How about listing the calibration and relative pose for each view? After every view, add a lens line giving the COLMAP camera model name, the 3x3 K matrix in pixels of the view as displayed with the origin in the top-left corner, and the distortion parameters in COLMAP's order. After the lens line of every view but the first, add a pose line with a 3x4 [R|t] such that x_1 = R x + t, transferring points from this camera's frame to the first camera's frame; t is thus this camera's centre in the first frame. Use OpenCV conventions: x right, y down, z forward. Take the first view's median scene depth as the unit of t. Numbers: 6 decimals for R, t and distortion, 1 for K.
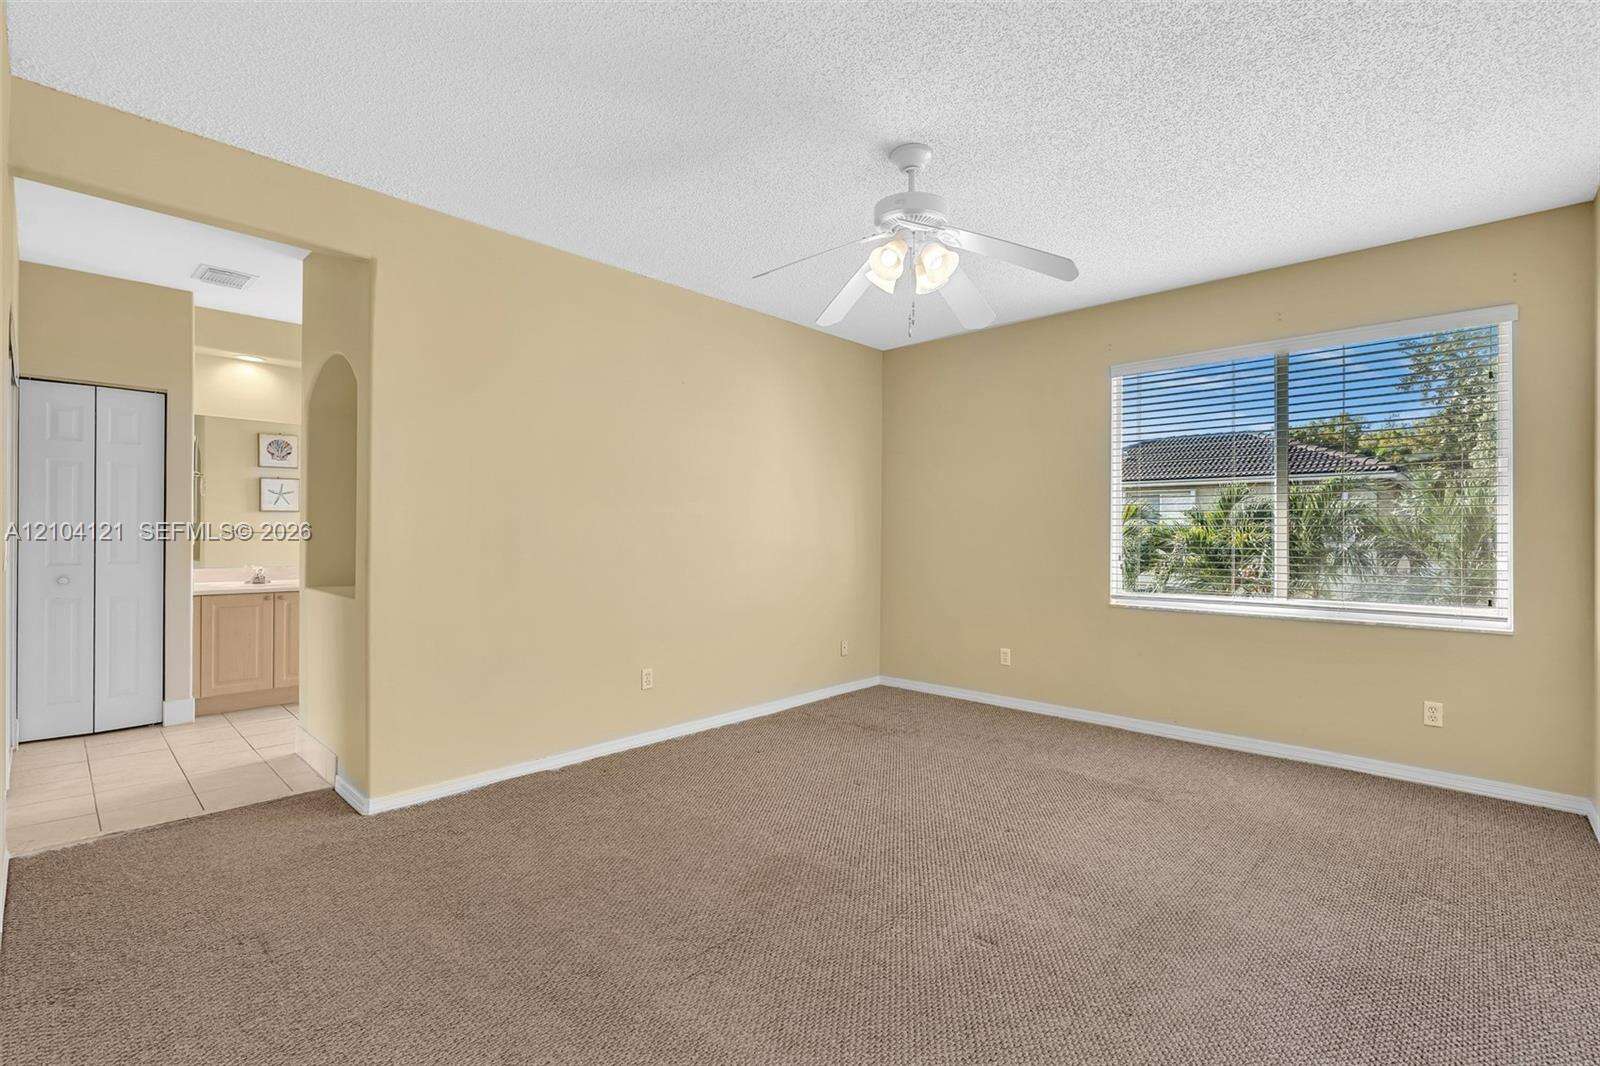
lens RADIAL K [[726.0, 0, 794.7], [0, 726.0, 530.7], [0, 0, 1]] dist [-0.004820, -0.000333]
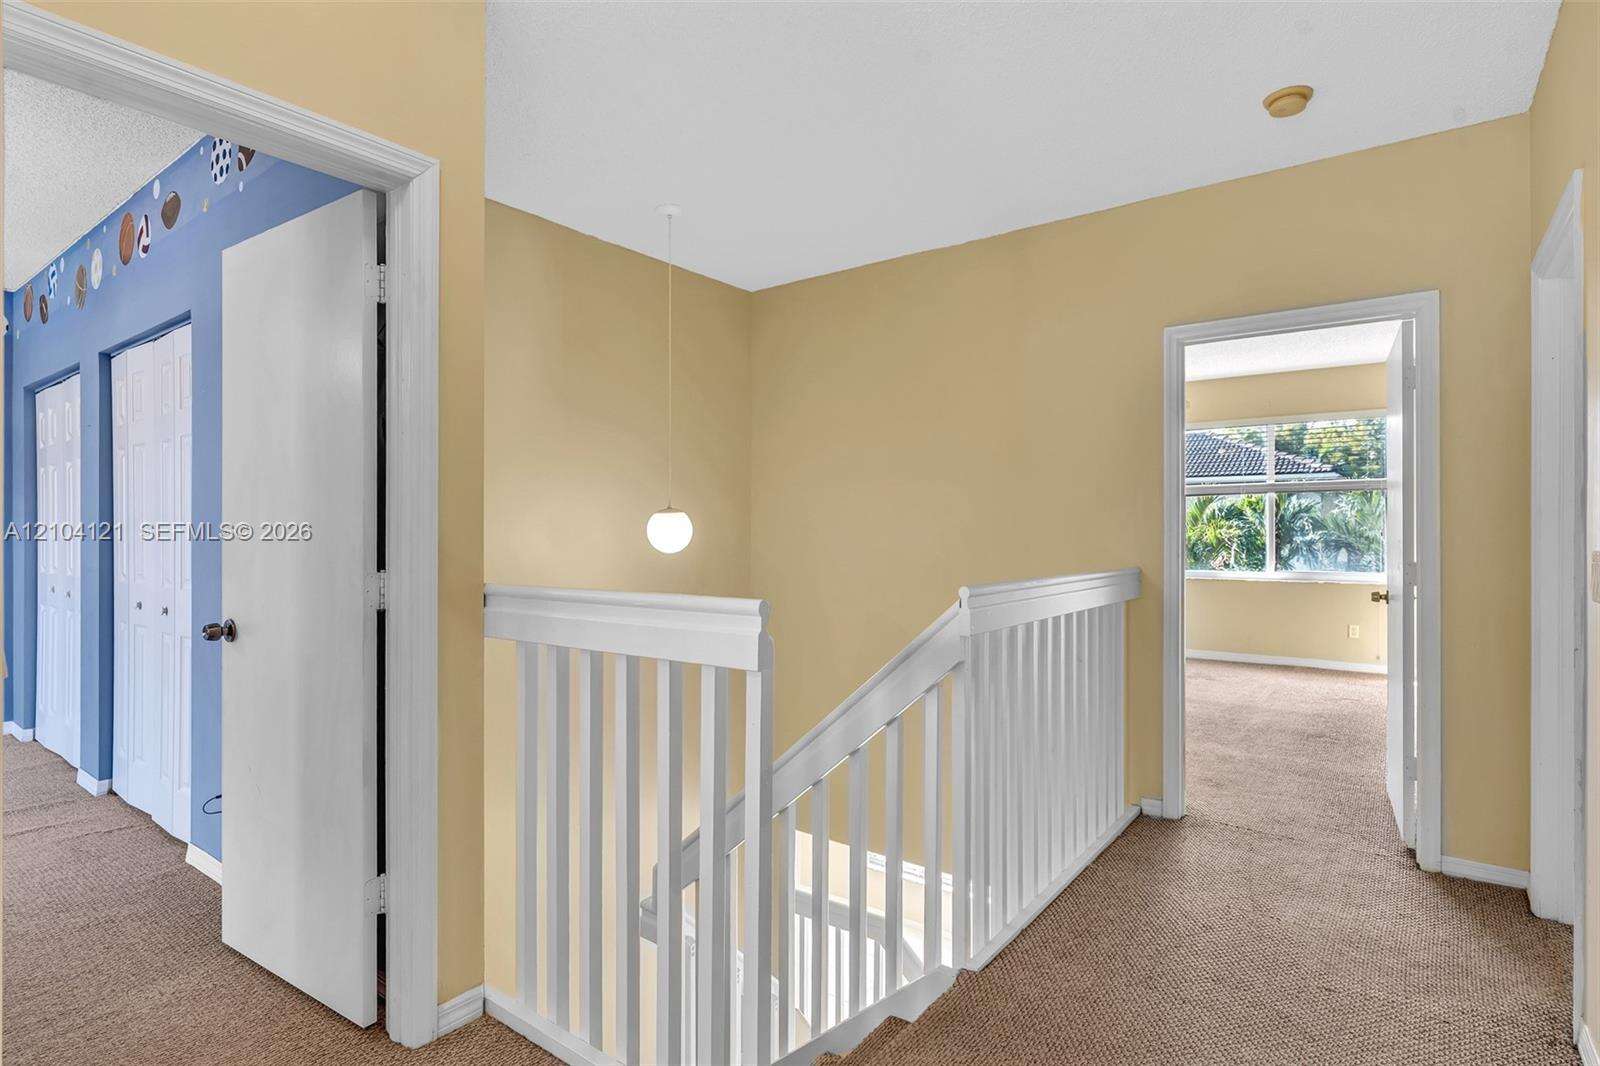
lens RADIAL K [[833.2, 0, 803.5], [0, 833.2, 532.9], [0, 0, 1]] dist [-0.003270, -0.000303]
pose [[0.992479, -0.001607, 0.122404, -0.198557], [0.000881, 0.999982, 0.005980, 0.000704], [-0.122412, -0.005827, 0.992462, -0.241219]]
